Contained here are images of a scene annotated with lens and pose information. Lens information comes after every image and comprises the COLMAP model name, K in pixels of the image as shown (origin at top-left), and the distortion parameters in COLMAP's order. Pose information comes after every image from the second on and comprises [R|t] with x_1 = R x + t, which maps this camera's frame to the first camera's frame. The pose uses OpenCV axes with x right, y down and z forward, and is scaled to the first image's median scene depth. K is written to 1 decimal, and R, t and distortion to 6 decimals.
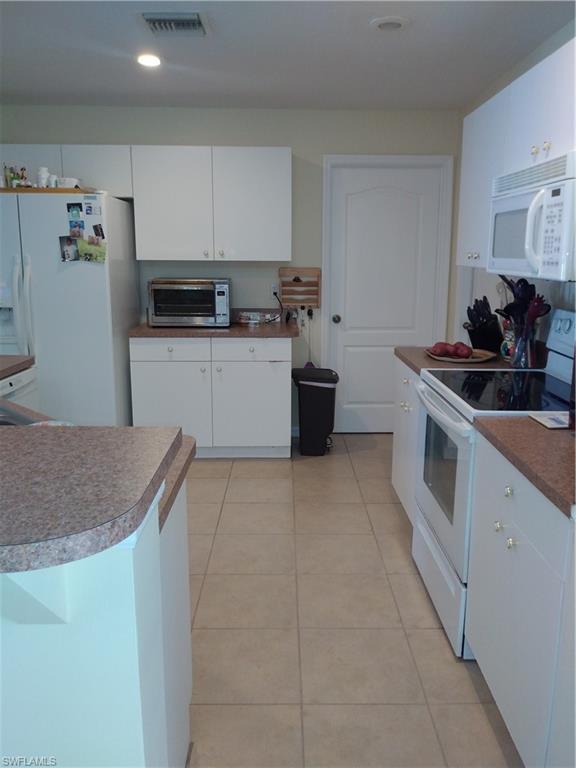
lens RADIAL K [[628.9, 0, 291.9], [0, 628.9, 381.9], [0, 0, 1]] dist [0.011506, -0.060947]
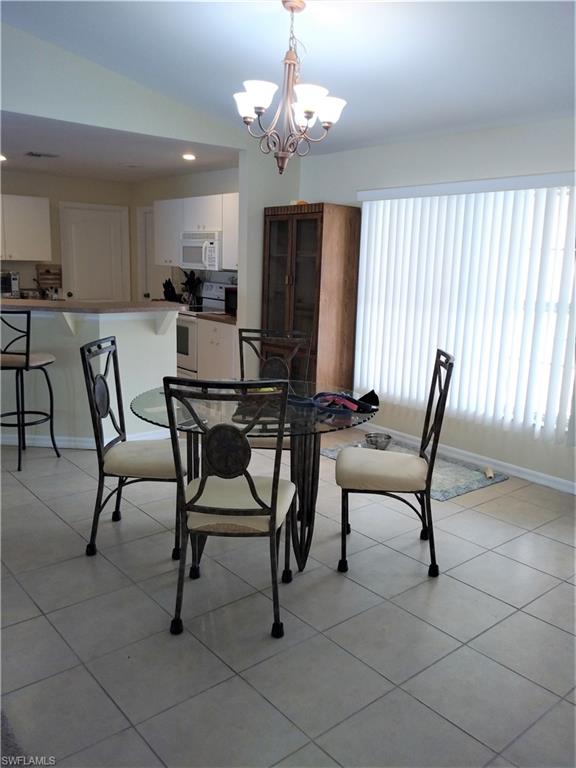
lens RADIAL K [[628.9, 0, 289.0], [0, 628.9, 380.0], [0, 0, 1]] dist [0.011506, -0.060947]
pose [[0.782544, -0.101296, 0.614300, -0.583406], [0.100025, 0.994314, 0.036540, 0.140611], [-0.614508, 0.032851, 0.788226, -0.778897]]
